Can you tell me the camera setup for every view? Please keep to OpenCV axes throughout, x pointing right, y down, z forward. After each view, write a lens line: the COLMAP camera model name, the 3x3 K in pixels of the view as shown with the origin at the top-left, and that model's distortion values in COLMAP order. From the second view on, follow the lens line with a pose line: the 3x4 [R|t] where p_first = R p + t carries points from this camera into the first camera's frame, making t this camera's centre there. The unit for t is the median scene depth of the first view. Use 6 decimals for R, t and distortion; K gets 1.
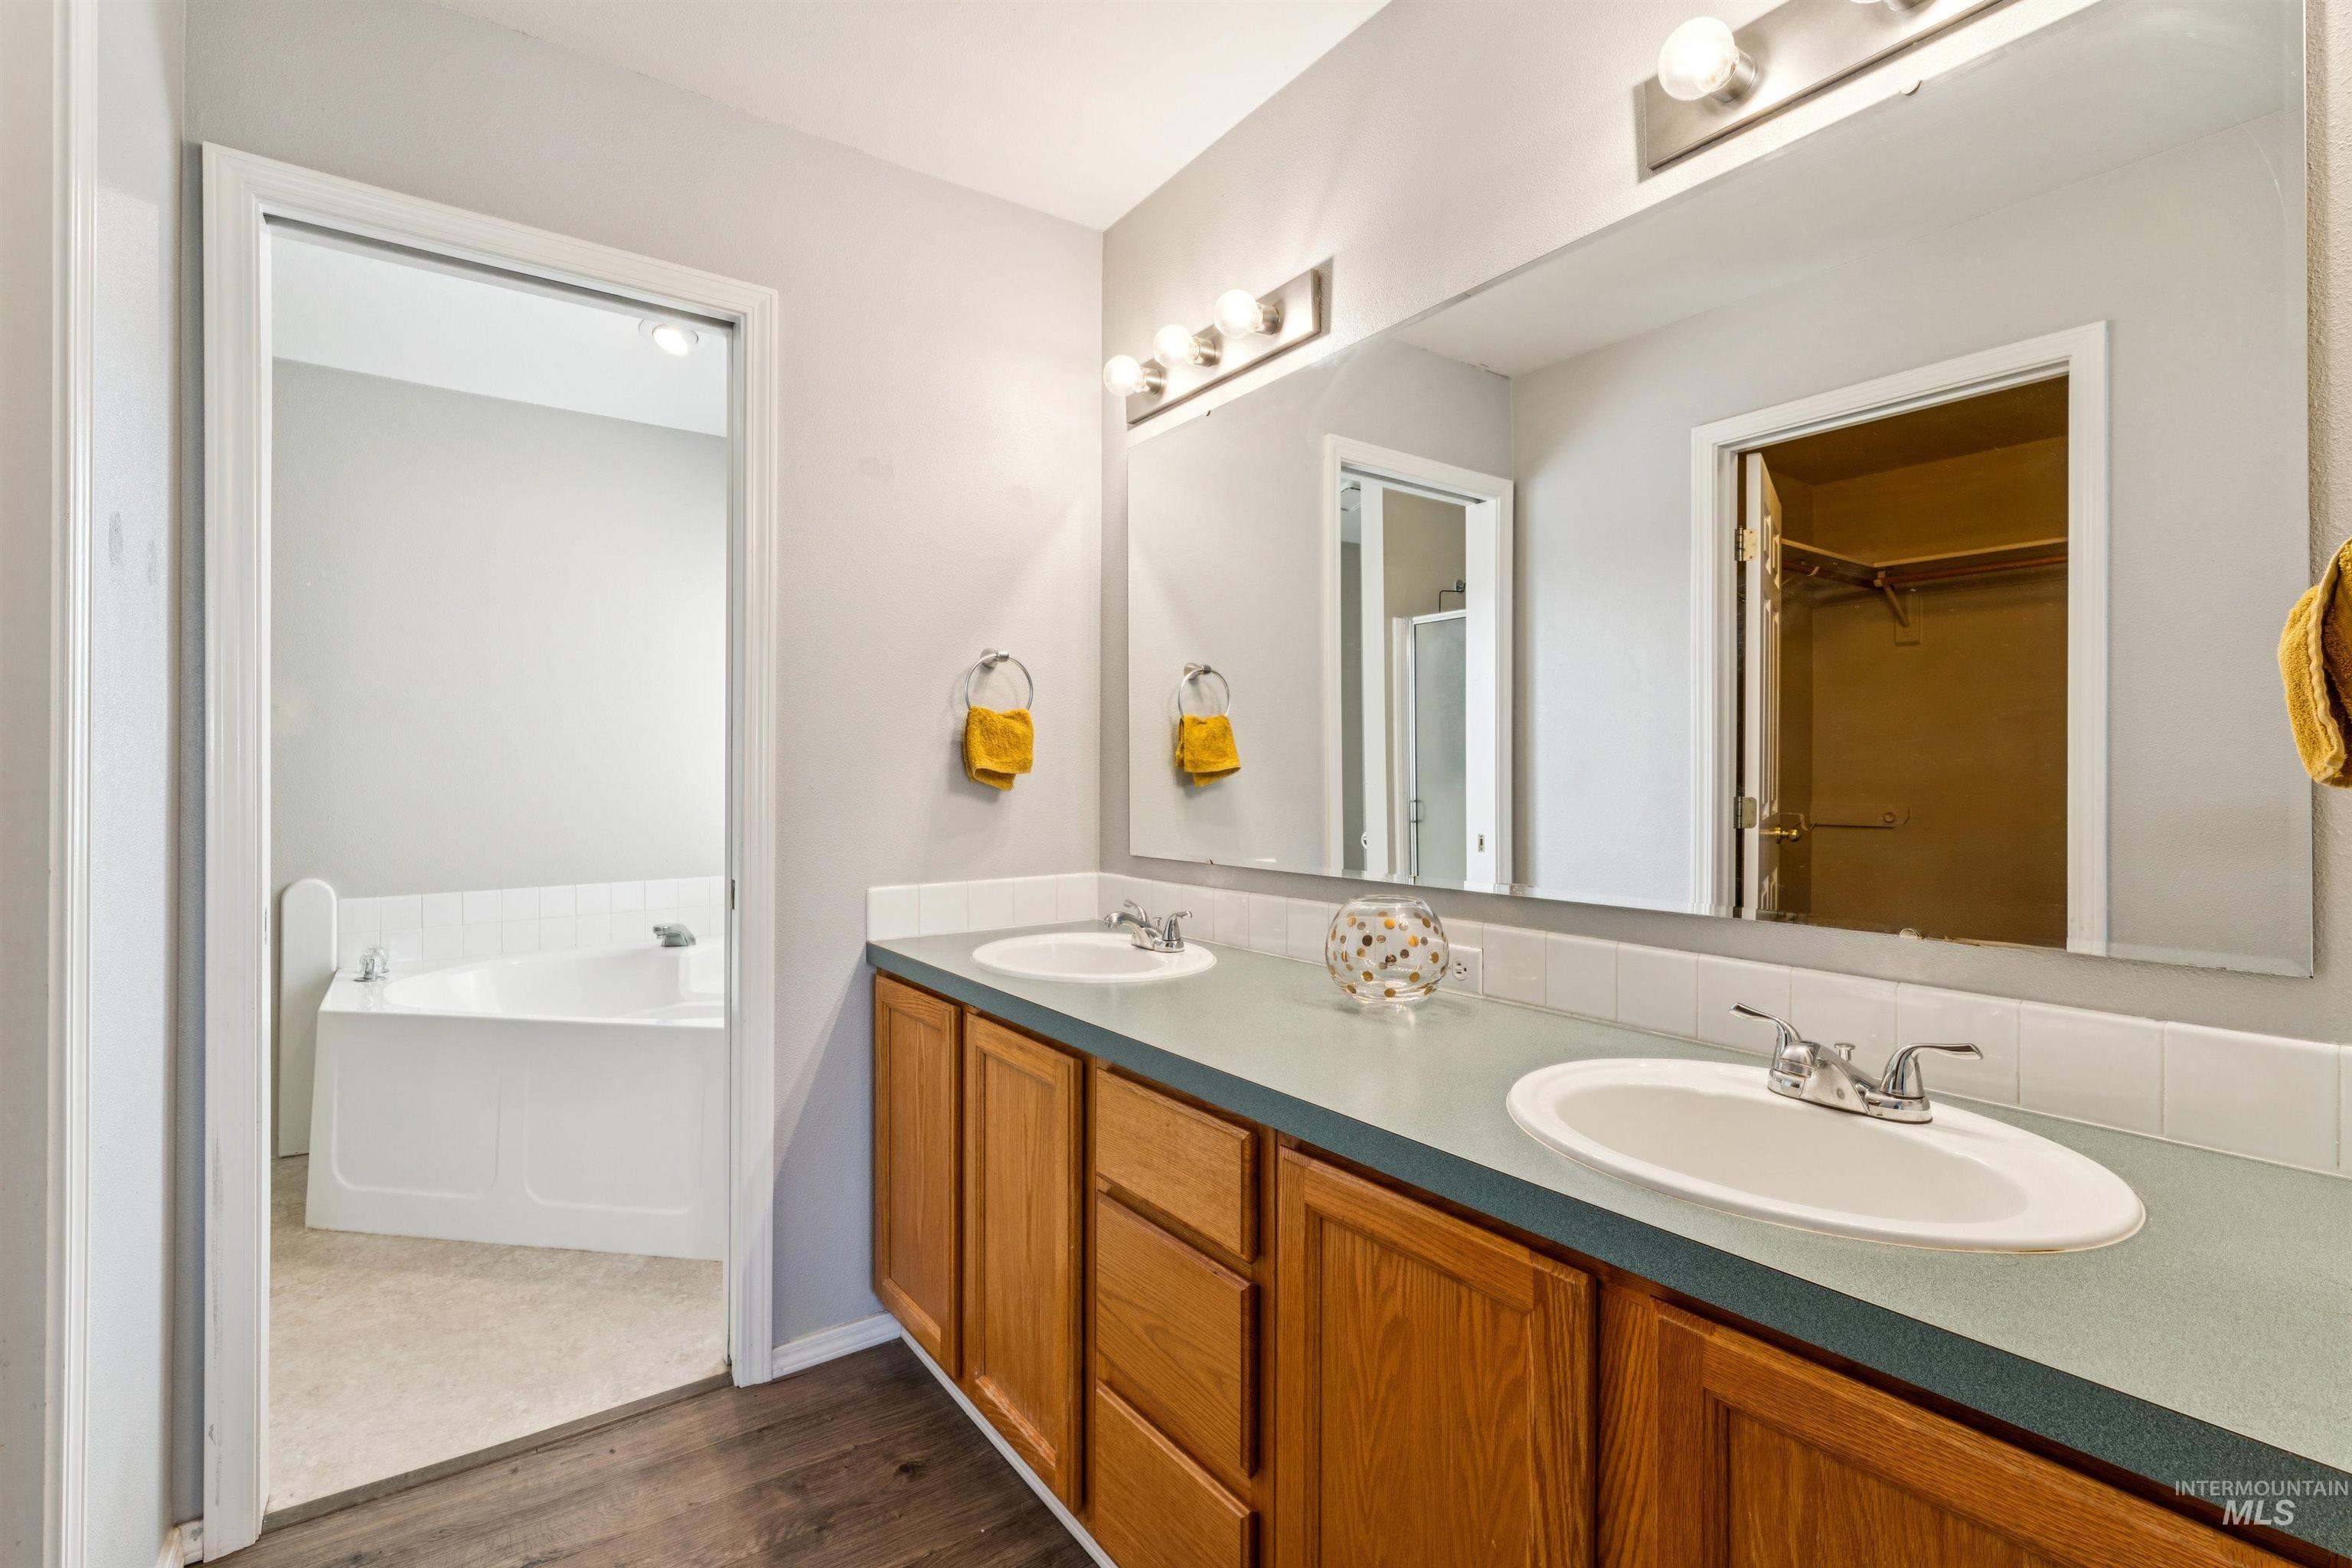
lens RADIAL K [[1081.5, 0, 1219.7], [0, 1081.5, 782.7], [0, 0, 1]] dist [-0.007467, 0.001369]
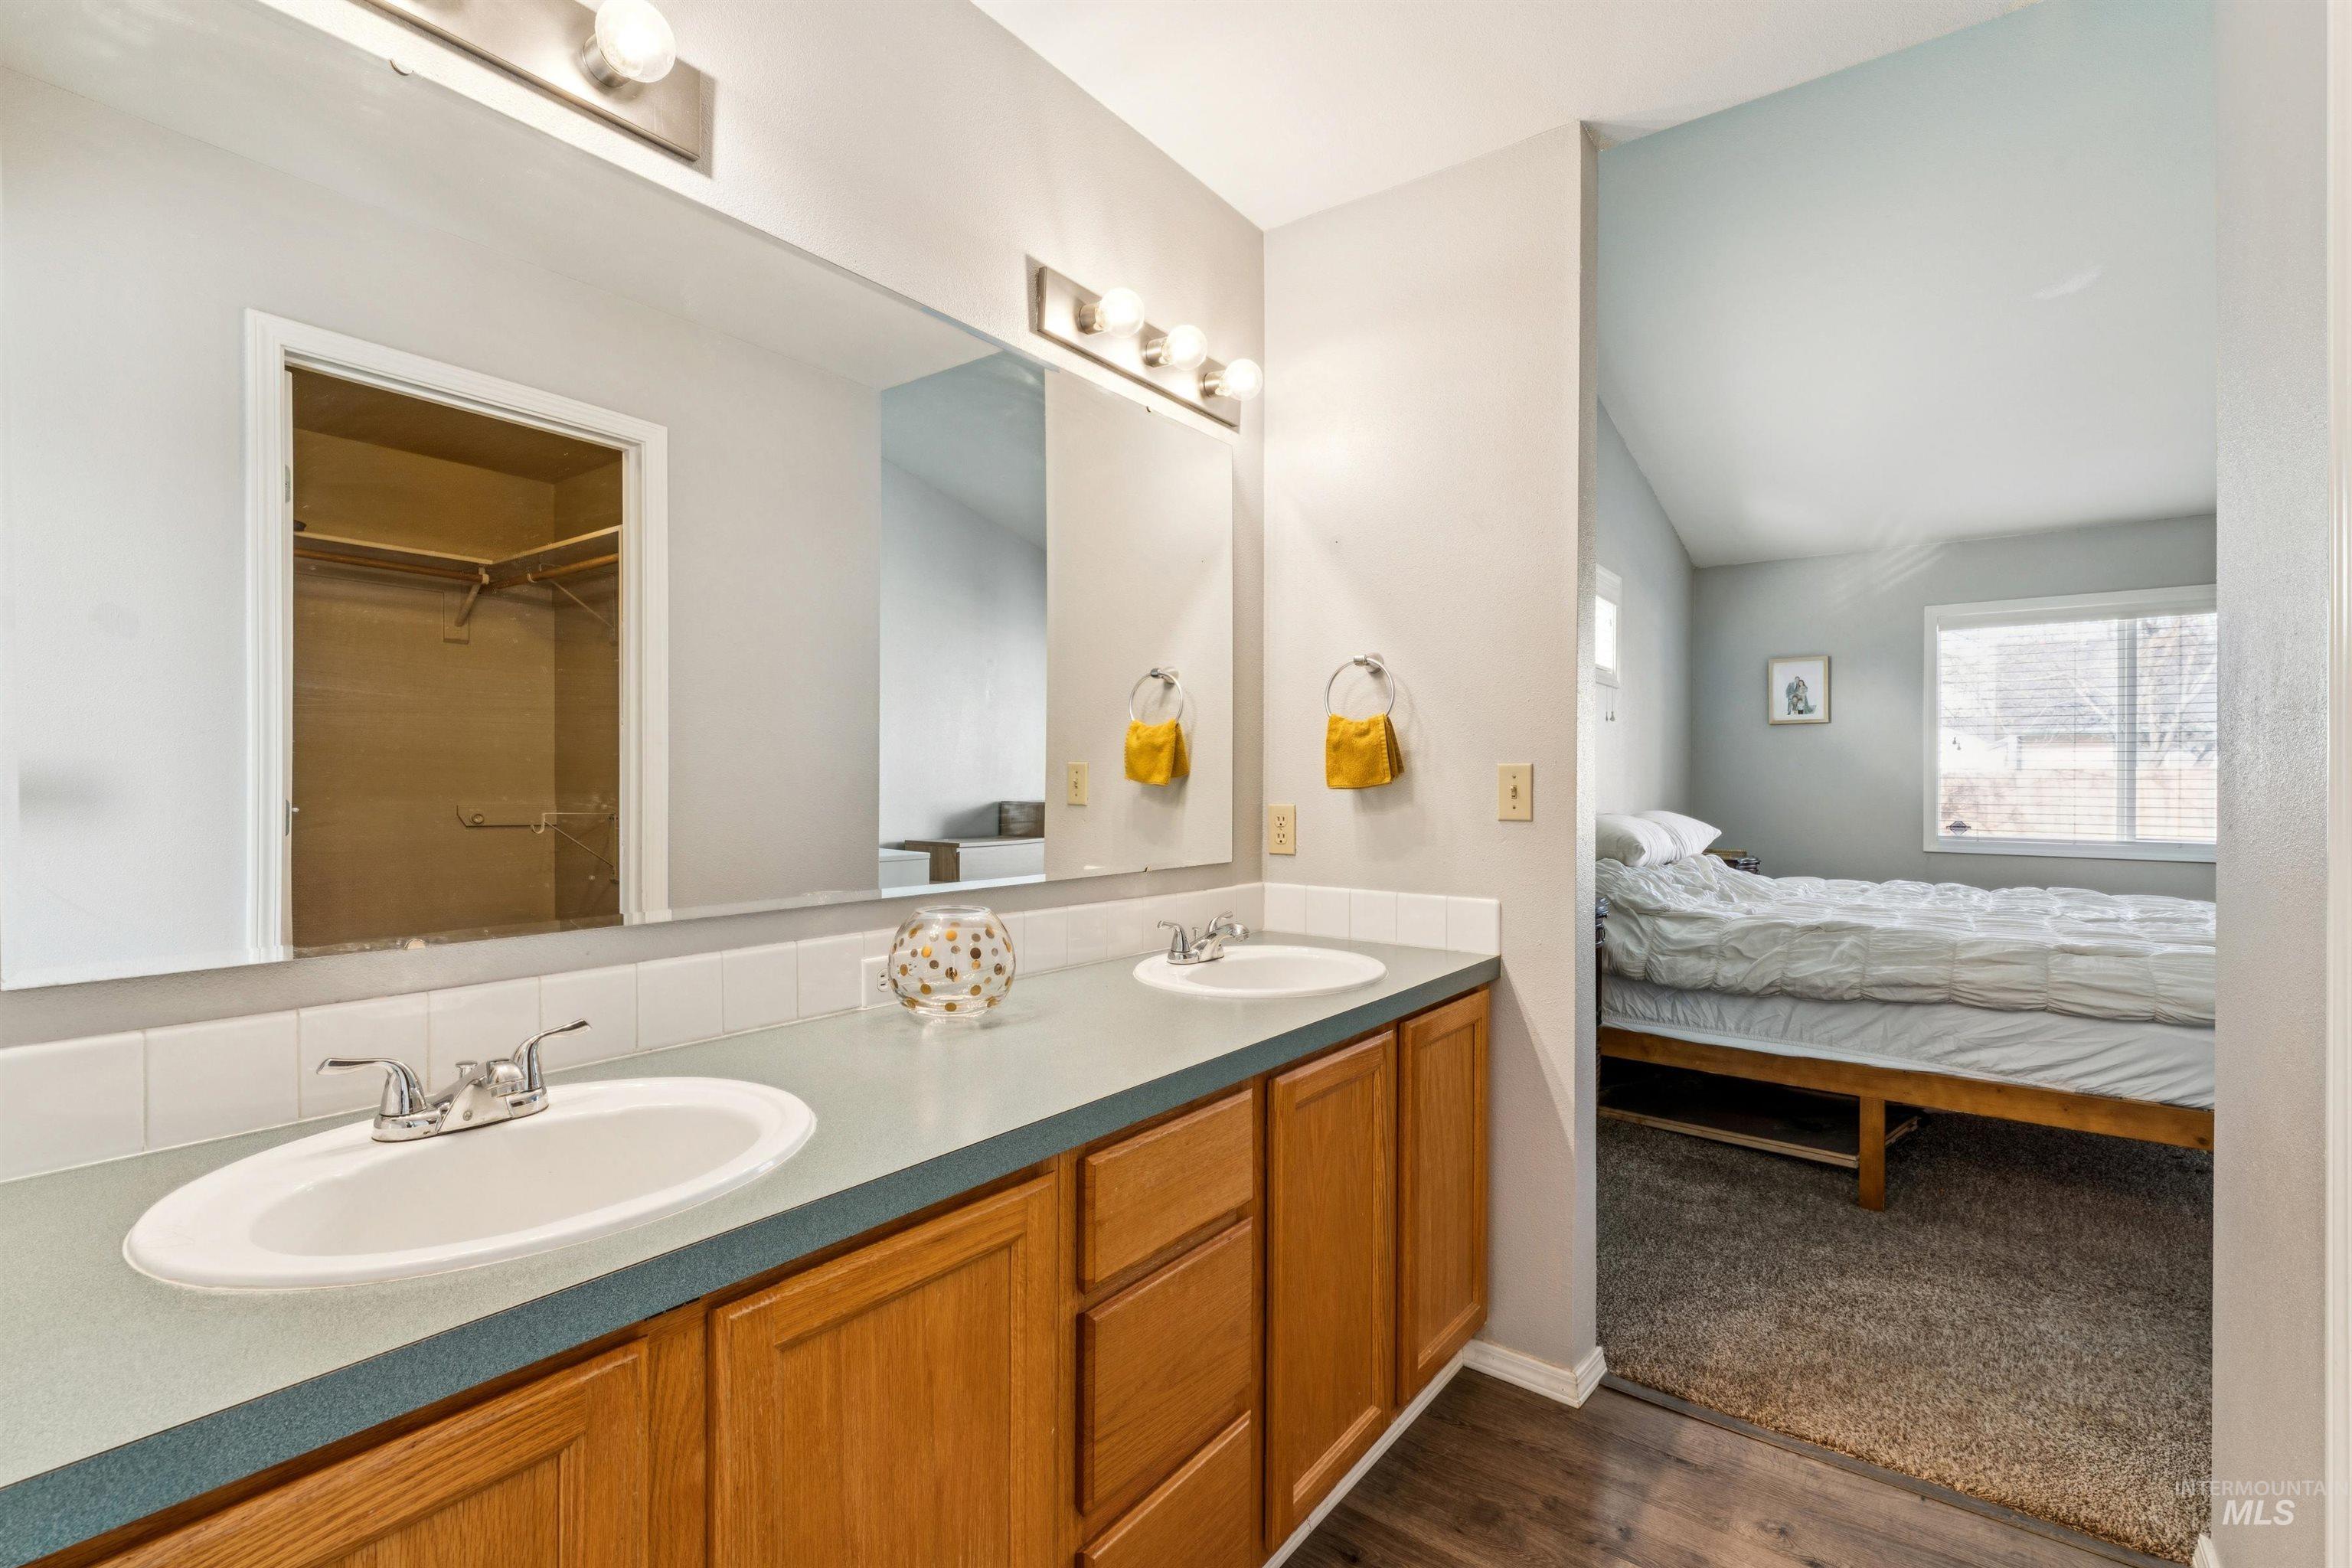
lens RADIAL K [[1081.5, 0, 1173.9], [0, 1081.5, 773.4], [0, 0, 1]] dist [-0.007467, 0.001369]
pose [[-0.282660, 0.008640, 0.959181, -0.592461], [-0.000965, 0.999956, -0.009292, -0.002567], [-0.959220, -0.003552, -0.282639, 0.779396]]
